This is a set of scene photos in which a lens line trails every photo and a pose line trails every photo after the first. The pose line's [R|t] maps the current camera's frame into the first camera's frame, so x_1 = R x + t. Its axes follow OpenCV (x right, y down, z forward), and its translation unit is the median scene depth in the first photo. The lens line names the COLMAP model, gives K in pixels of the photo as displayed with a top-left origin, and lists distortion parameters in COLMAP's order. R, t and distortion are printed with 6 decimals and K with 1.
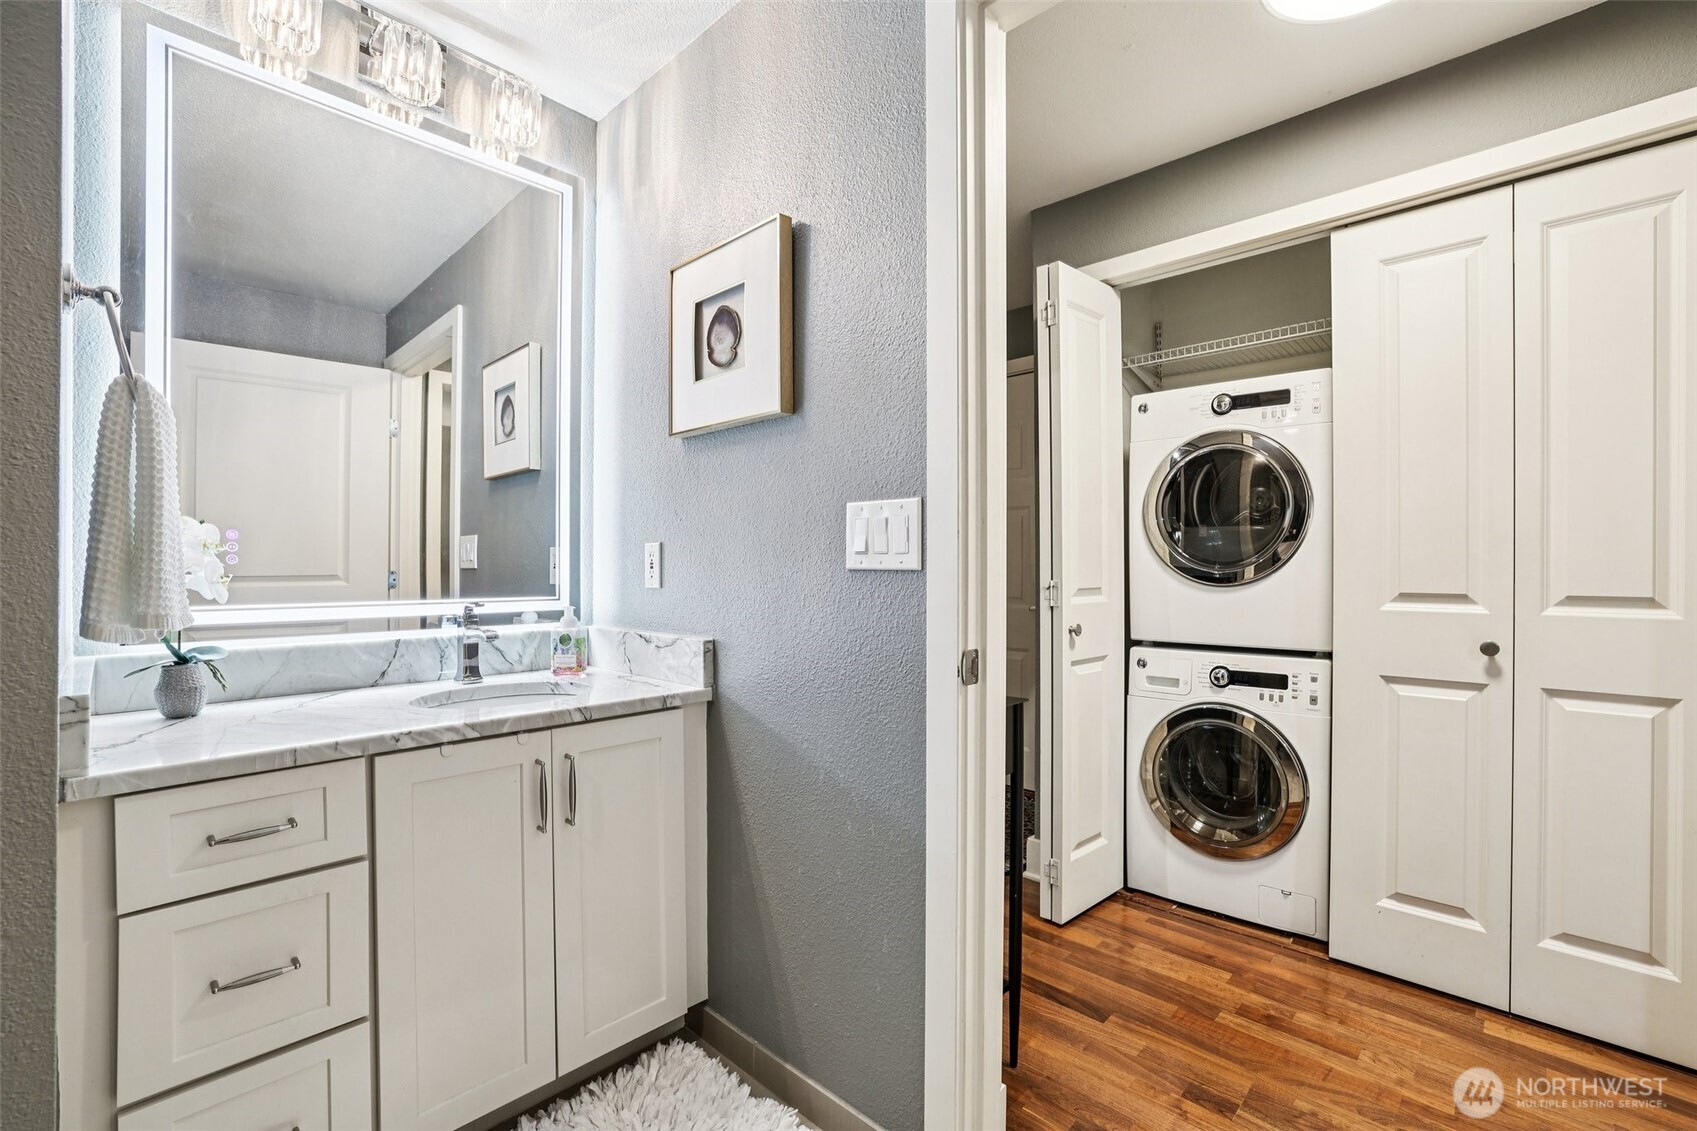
lens RADIAL K [[733.9, 0, 847.5], [0, 733.9, 567.1], [0, 0, 1]] dist [-0.045755, 0.016058]
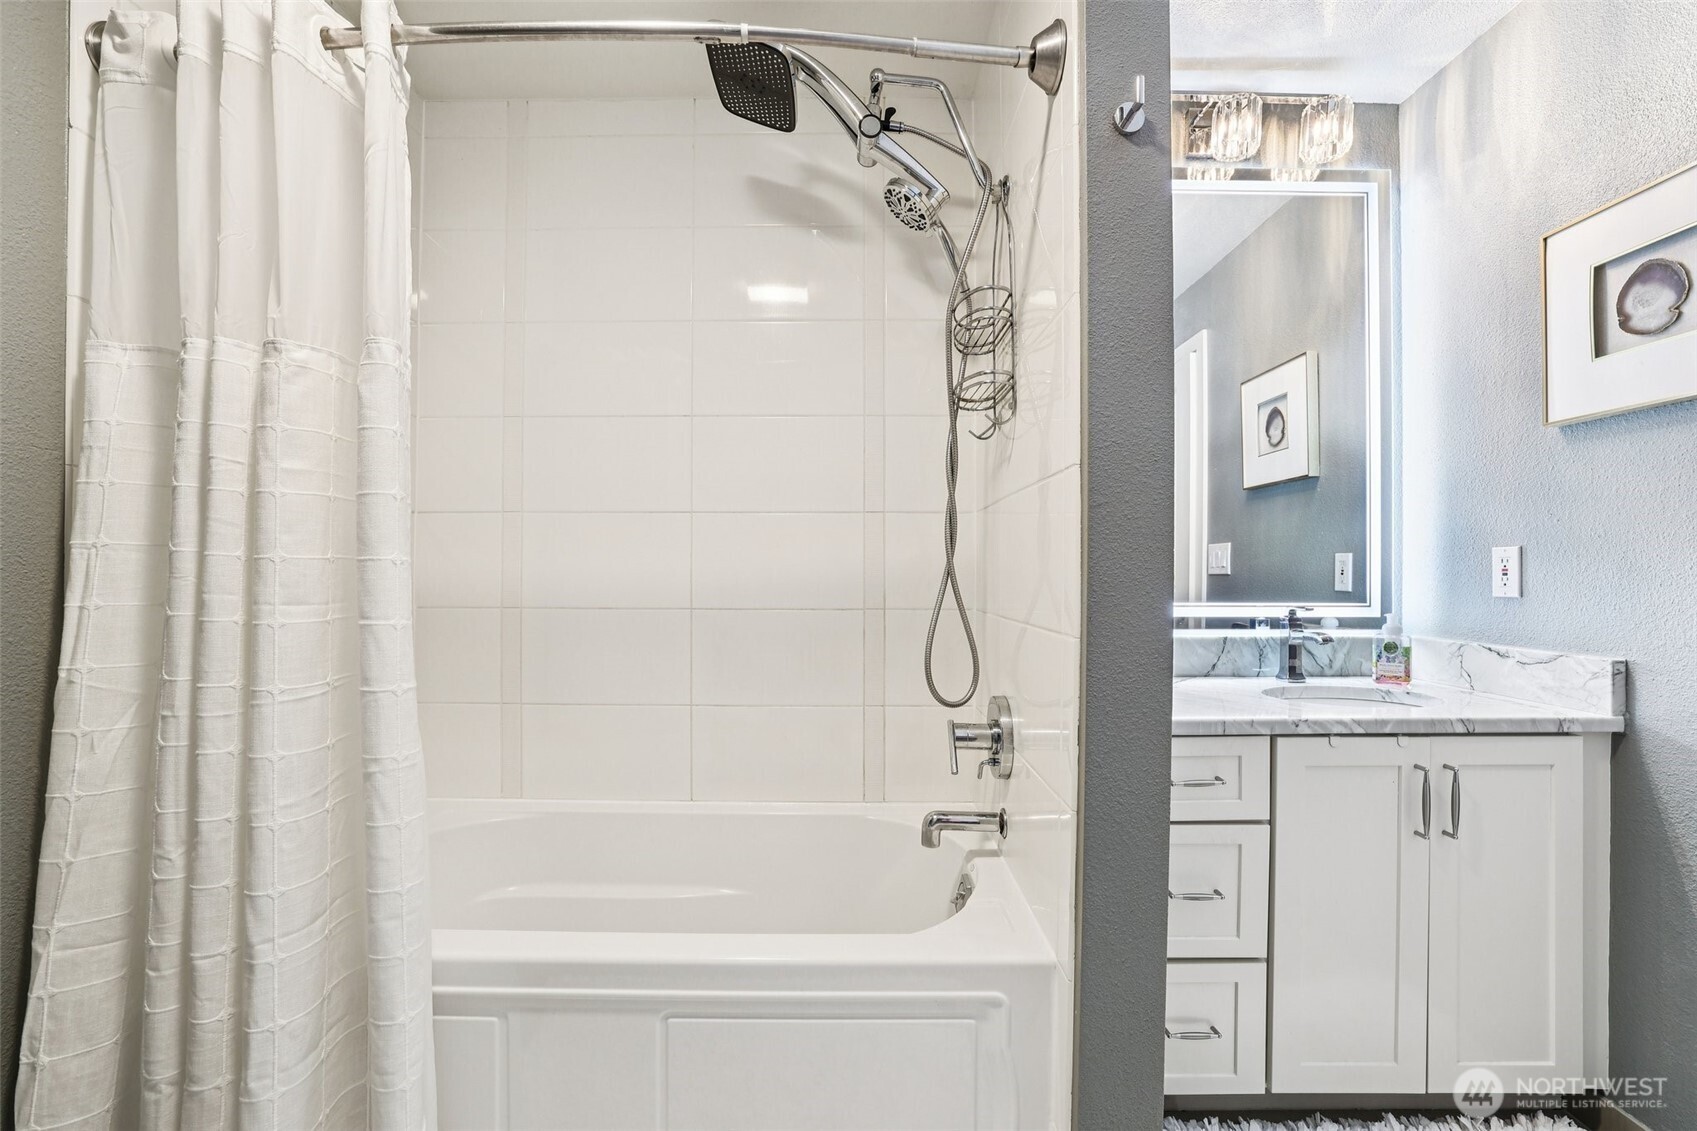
lens RADIAL K [[733.9, 0, 845.4], [0, 733.9, 569.9], [0, 0, 1]] dist [-0.045755, 0.016058]
pose [[0.686383, 0.000183, -0.727241, -0.205579], [-0.003227, 0.999991, -0.002793, 0.000000], [0.727234, 0.004264, 0.686377, -0.215456]]
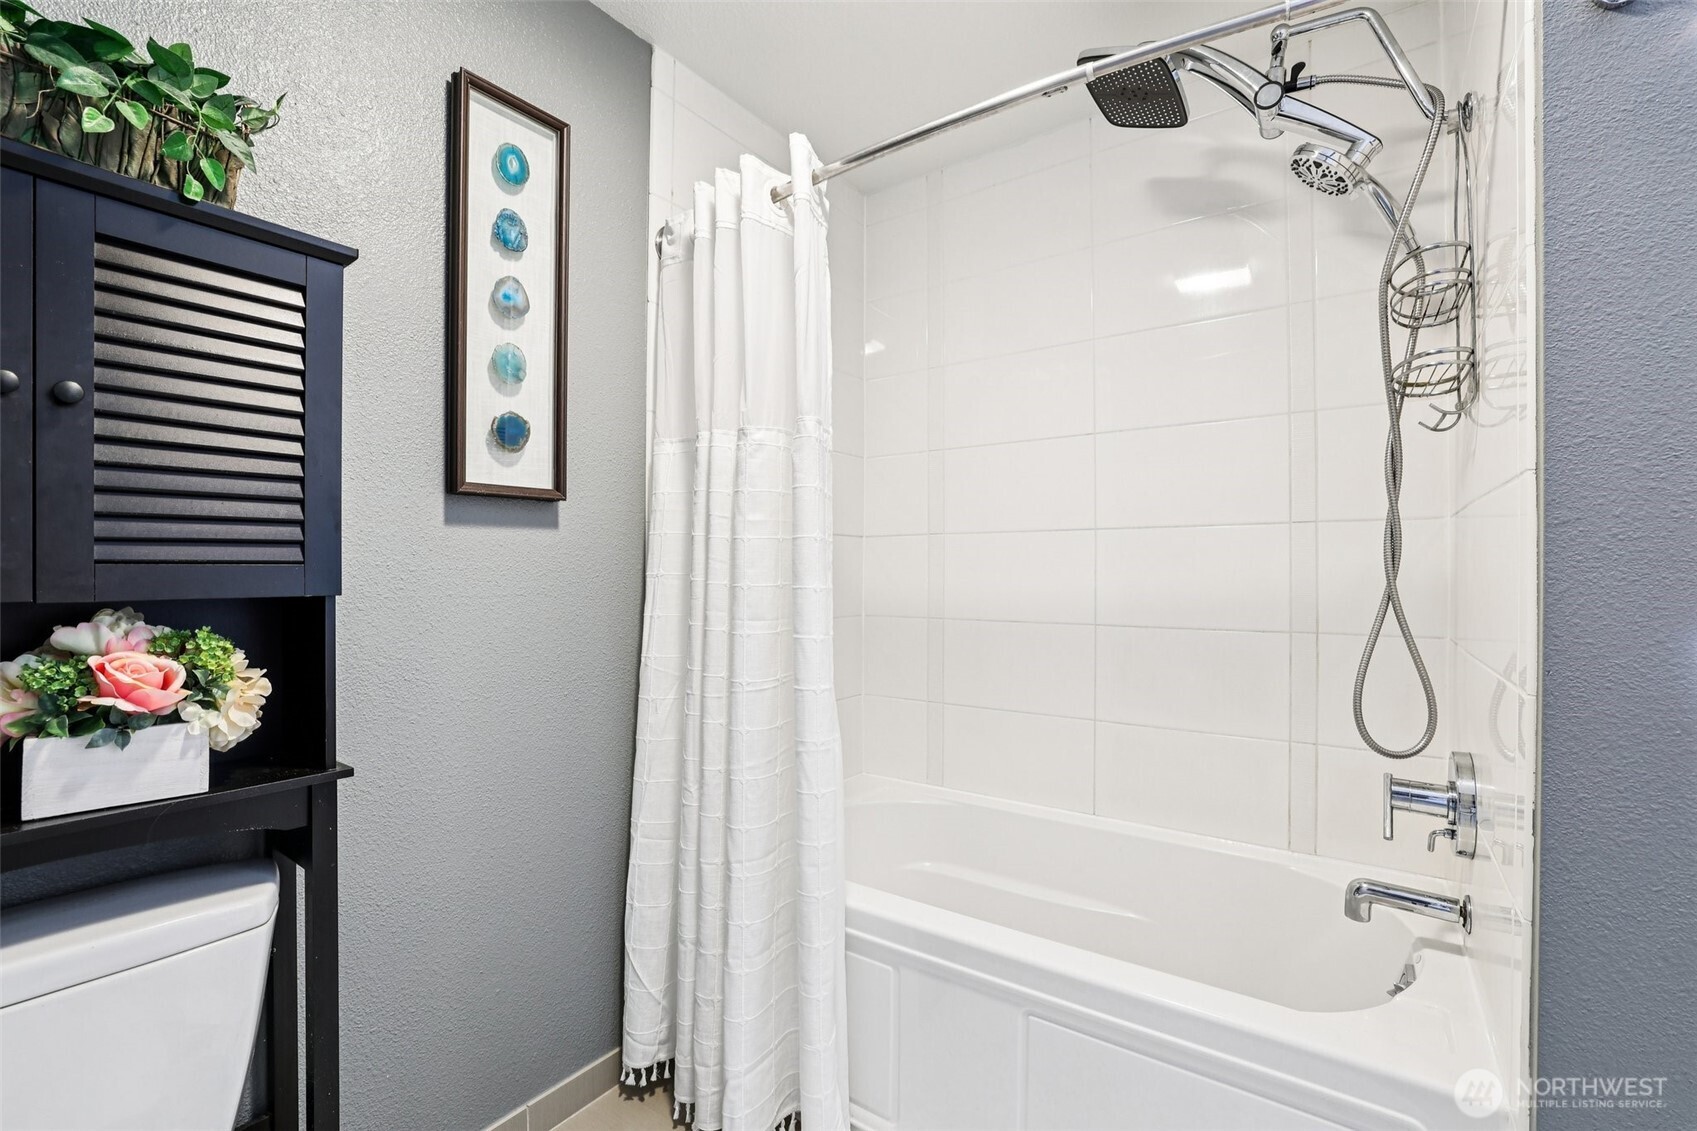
lens RADIAL K [[733.9, 0, 849.8], [0, 733.9, 568.1], [0, 0, 1]] dist [-0.045755, 0.016058]
pose [[0.138177, -0.002584, -0.990404, -0.116558], [0.000733, 0.999997, -0.002506, -0.028412], [0.990407, -0.000380, 0.138179, -0.148124]]
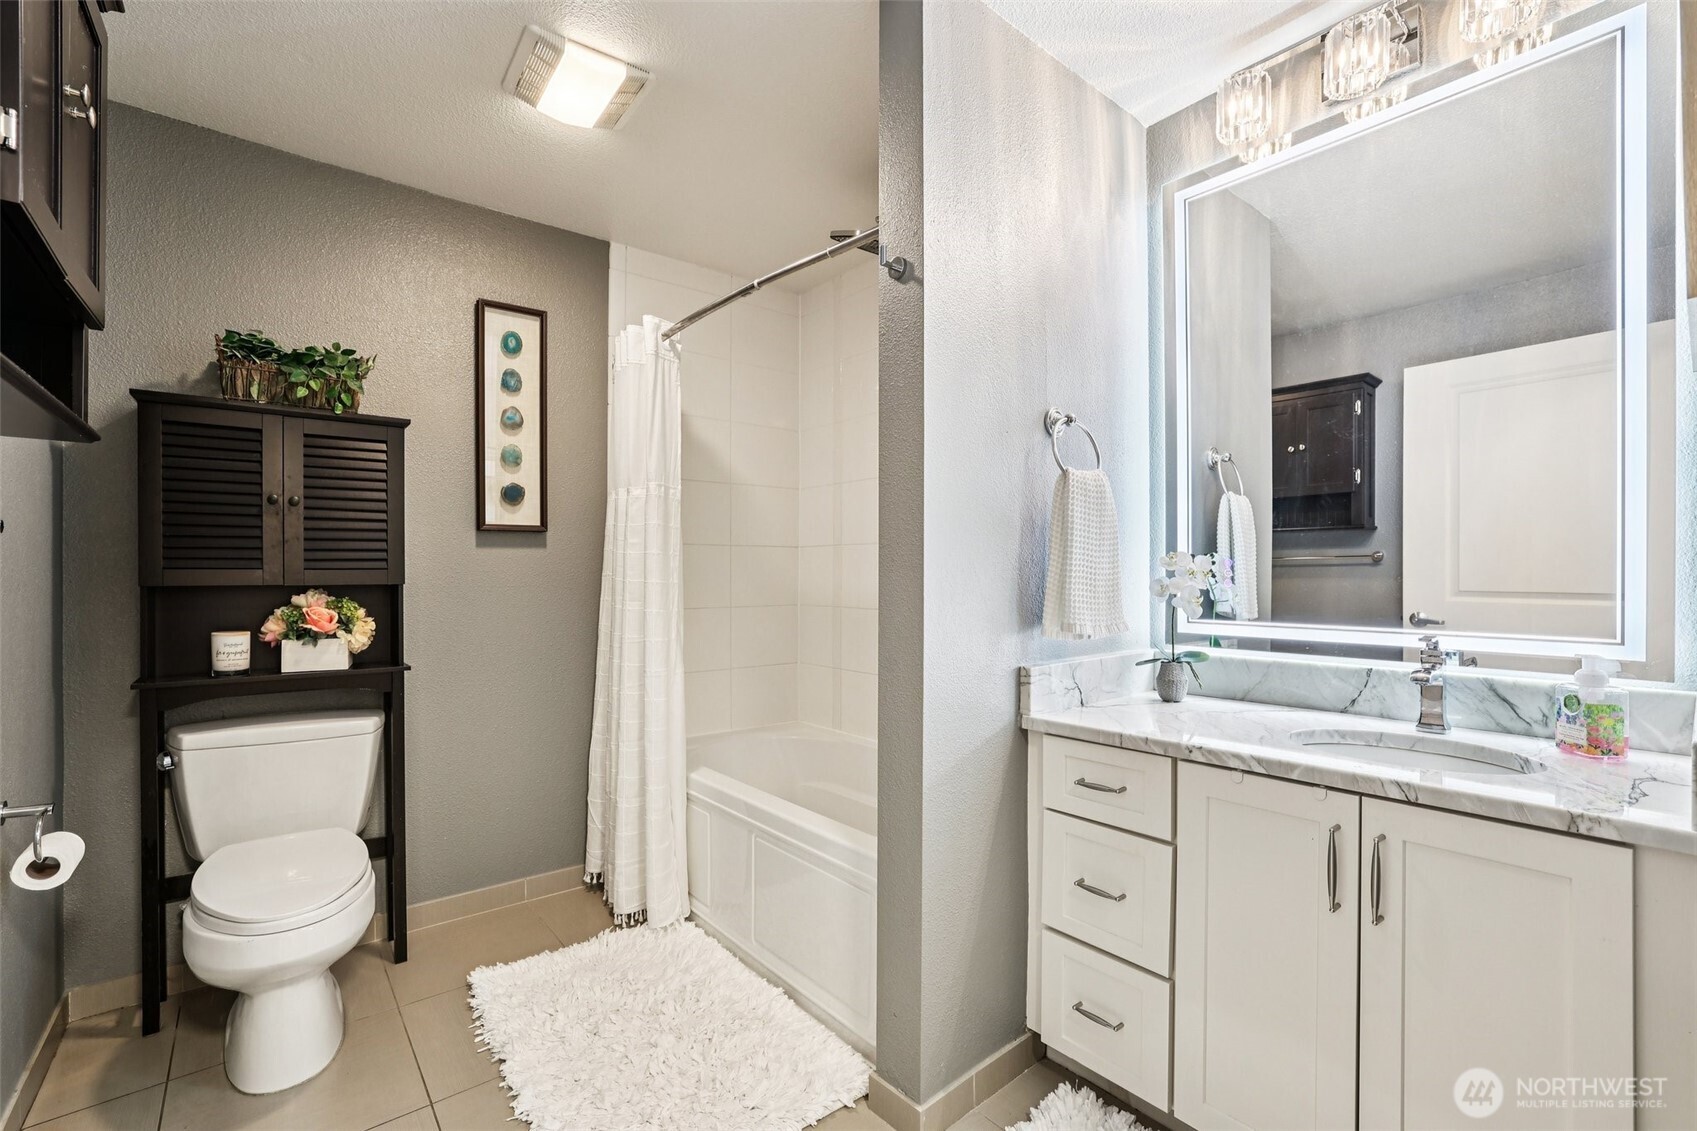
lens RADIAL K [[734.7, 0, 836.4], [0, 734.7, 576.6], [0, 0, 1]] dist [-0.032907, 0.004192]
pose [[-0.129303, 0.006579, -0.991583, 0.402318], [0.001953, 0.999978, 0.006380, -0.027272], [0.991603, -0.001111, -0.129313, 0.434183]]
